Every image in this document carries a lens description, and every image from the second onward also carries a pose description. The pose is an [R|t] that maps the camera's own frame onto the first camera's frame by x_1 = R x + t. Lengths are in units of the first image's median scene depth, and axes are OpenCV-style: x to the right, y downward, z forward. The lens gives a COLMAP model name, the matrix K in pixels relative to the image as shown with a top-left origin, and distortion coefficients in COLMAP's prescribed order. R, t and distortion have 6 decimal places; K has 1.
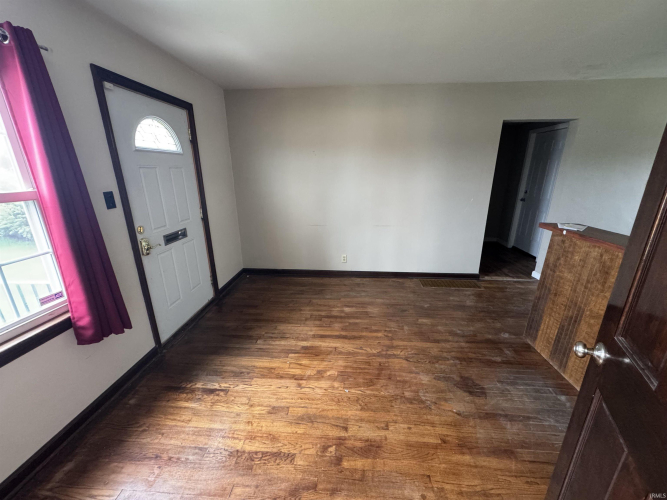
lens RADIAL K [[264.5, 0, 333.5], [0, 264.5, 250.0], [0, 0, 1]] dist [0.000361, -0.000228]
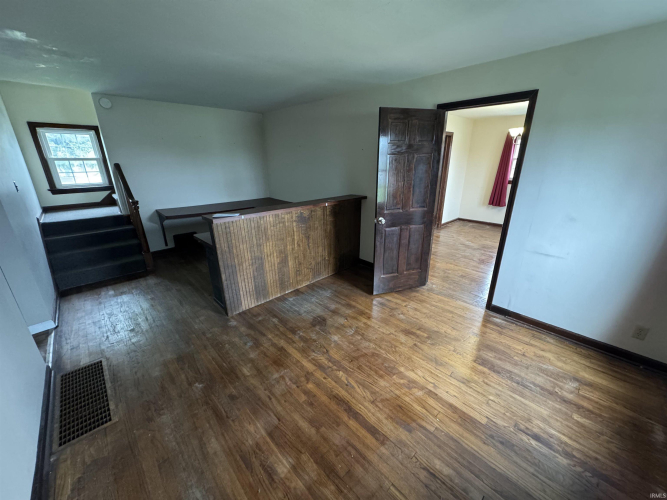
lens RADIAL K [[264.5, 0, 333.5], [0, 264.5, 250.0], [0, 0, 1]] dist [0.000361, -0.000228]
pose [[-0.740542, -0.214286, 0.636930, -0.324548], [0.201099, 0.833700, 0.514299, -0.459013], [-0.641215, 0.508946, -0.574296, 1.349601]]
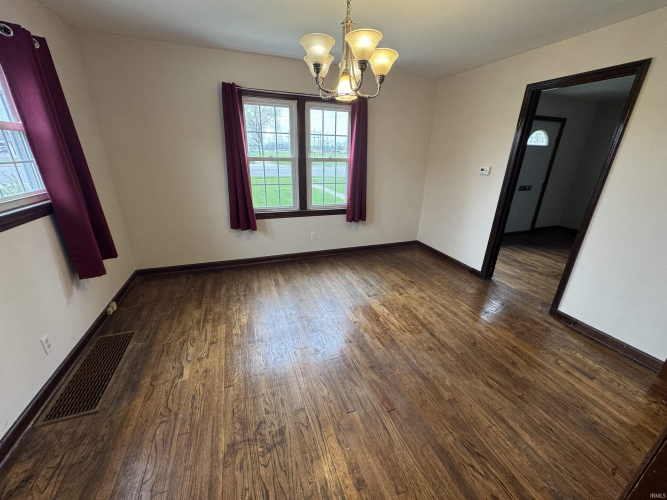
lens RADIAL K [[264.8, 0, 330.9], [0, 264.8, 254.8], [0, 0, 1]] dist [0.000171, -0.000175]
pose [[0.409107, 0.338075, -0.847548, 0.755162], [-0.283188, 0.930011, 0.234275, 0.404988], [0.867431, 0.144172, 0.476212, -1.296455]]
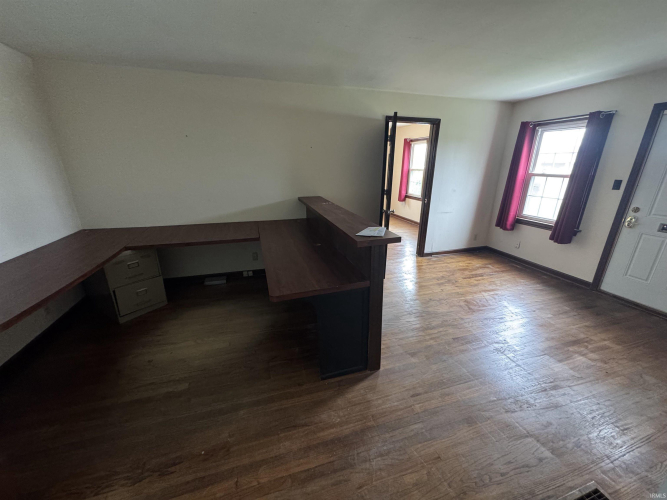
lens RADIAL K [[264.5, 0, 333.5], [0, 264.5, 250.0], [0, 0, 1]] dist [0.000361, -0.000228]
pose [[-0.931055, 0.114825, -0.346341, 1.220551], [-0.105871, 0.823346, 0.557578, -0.485101], [0.349183, 0.555803, -0.754424, 1.518222]]
